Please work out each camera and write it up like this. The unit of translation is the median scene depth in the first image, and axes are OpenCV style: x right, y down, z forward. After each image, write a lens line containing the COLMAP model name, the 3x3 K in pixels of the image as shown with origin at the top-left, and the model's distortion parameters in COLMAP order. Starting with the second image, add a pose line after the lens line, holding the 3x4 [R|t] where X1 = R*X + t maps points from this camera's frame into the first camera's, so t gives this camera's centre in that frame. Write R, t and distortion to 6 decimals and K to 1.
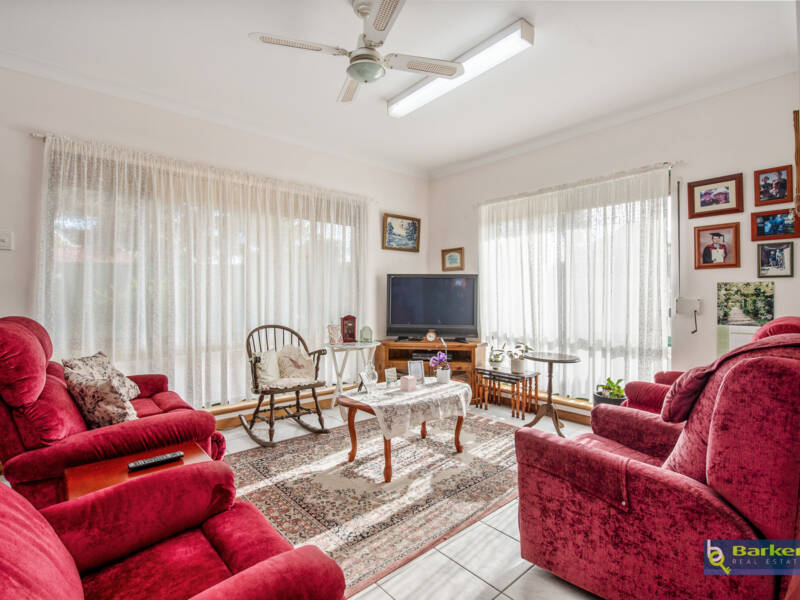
lens RADIAL K [[391.0, 0, 399.9], [0, 391.0, 296.2], [0, 0, 1]] dist [0.001113, -0.013473]
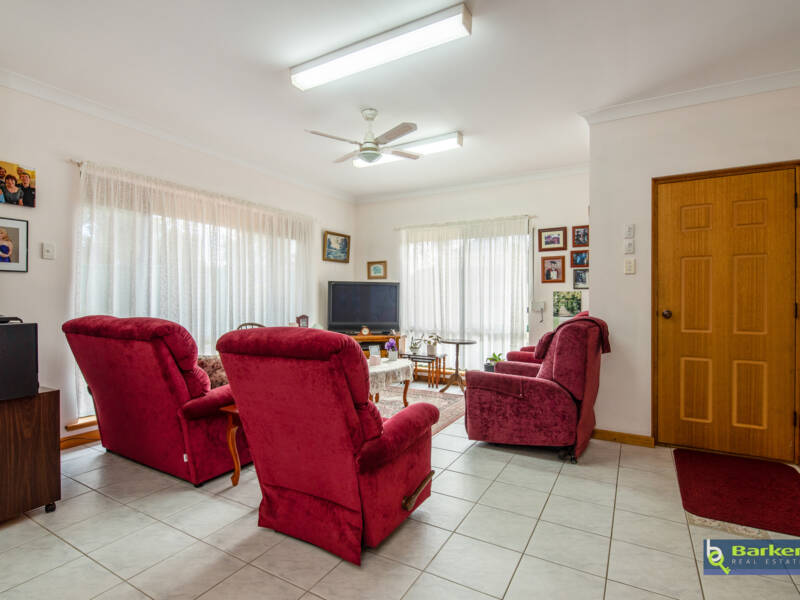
lens RADIAL K [[410.1, 0, 400.0], [0, 410.1, 300.0], [0, 0, 1]] dist [-0.000165, -0.000050]
pose [[0.943860, 0.001116, 0.330342, -0.355993], [-0.001542, 0.999998, 0.001028, 0.000726], [-0.330341, -0.001480, 0.943861, -0.407930]]
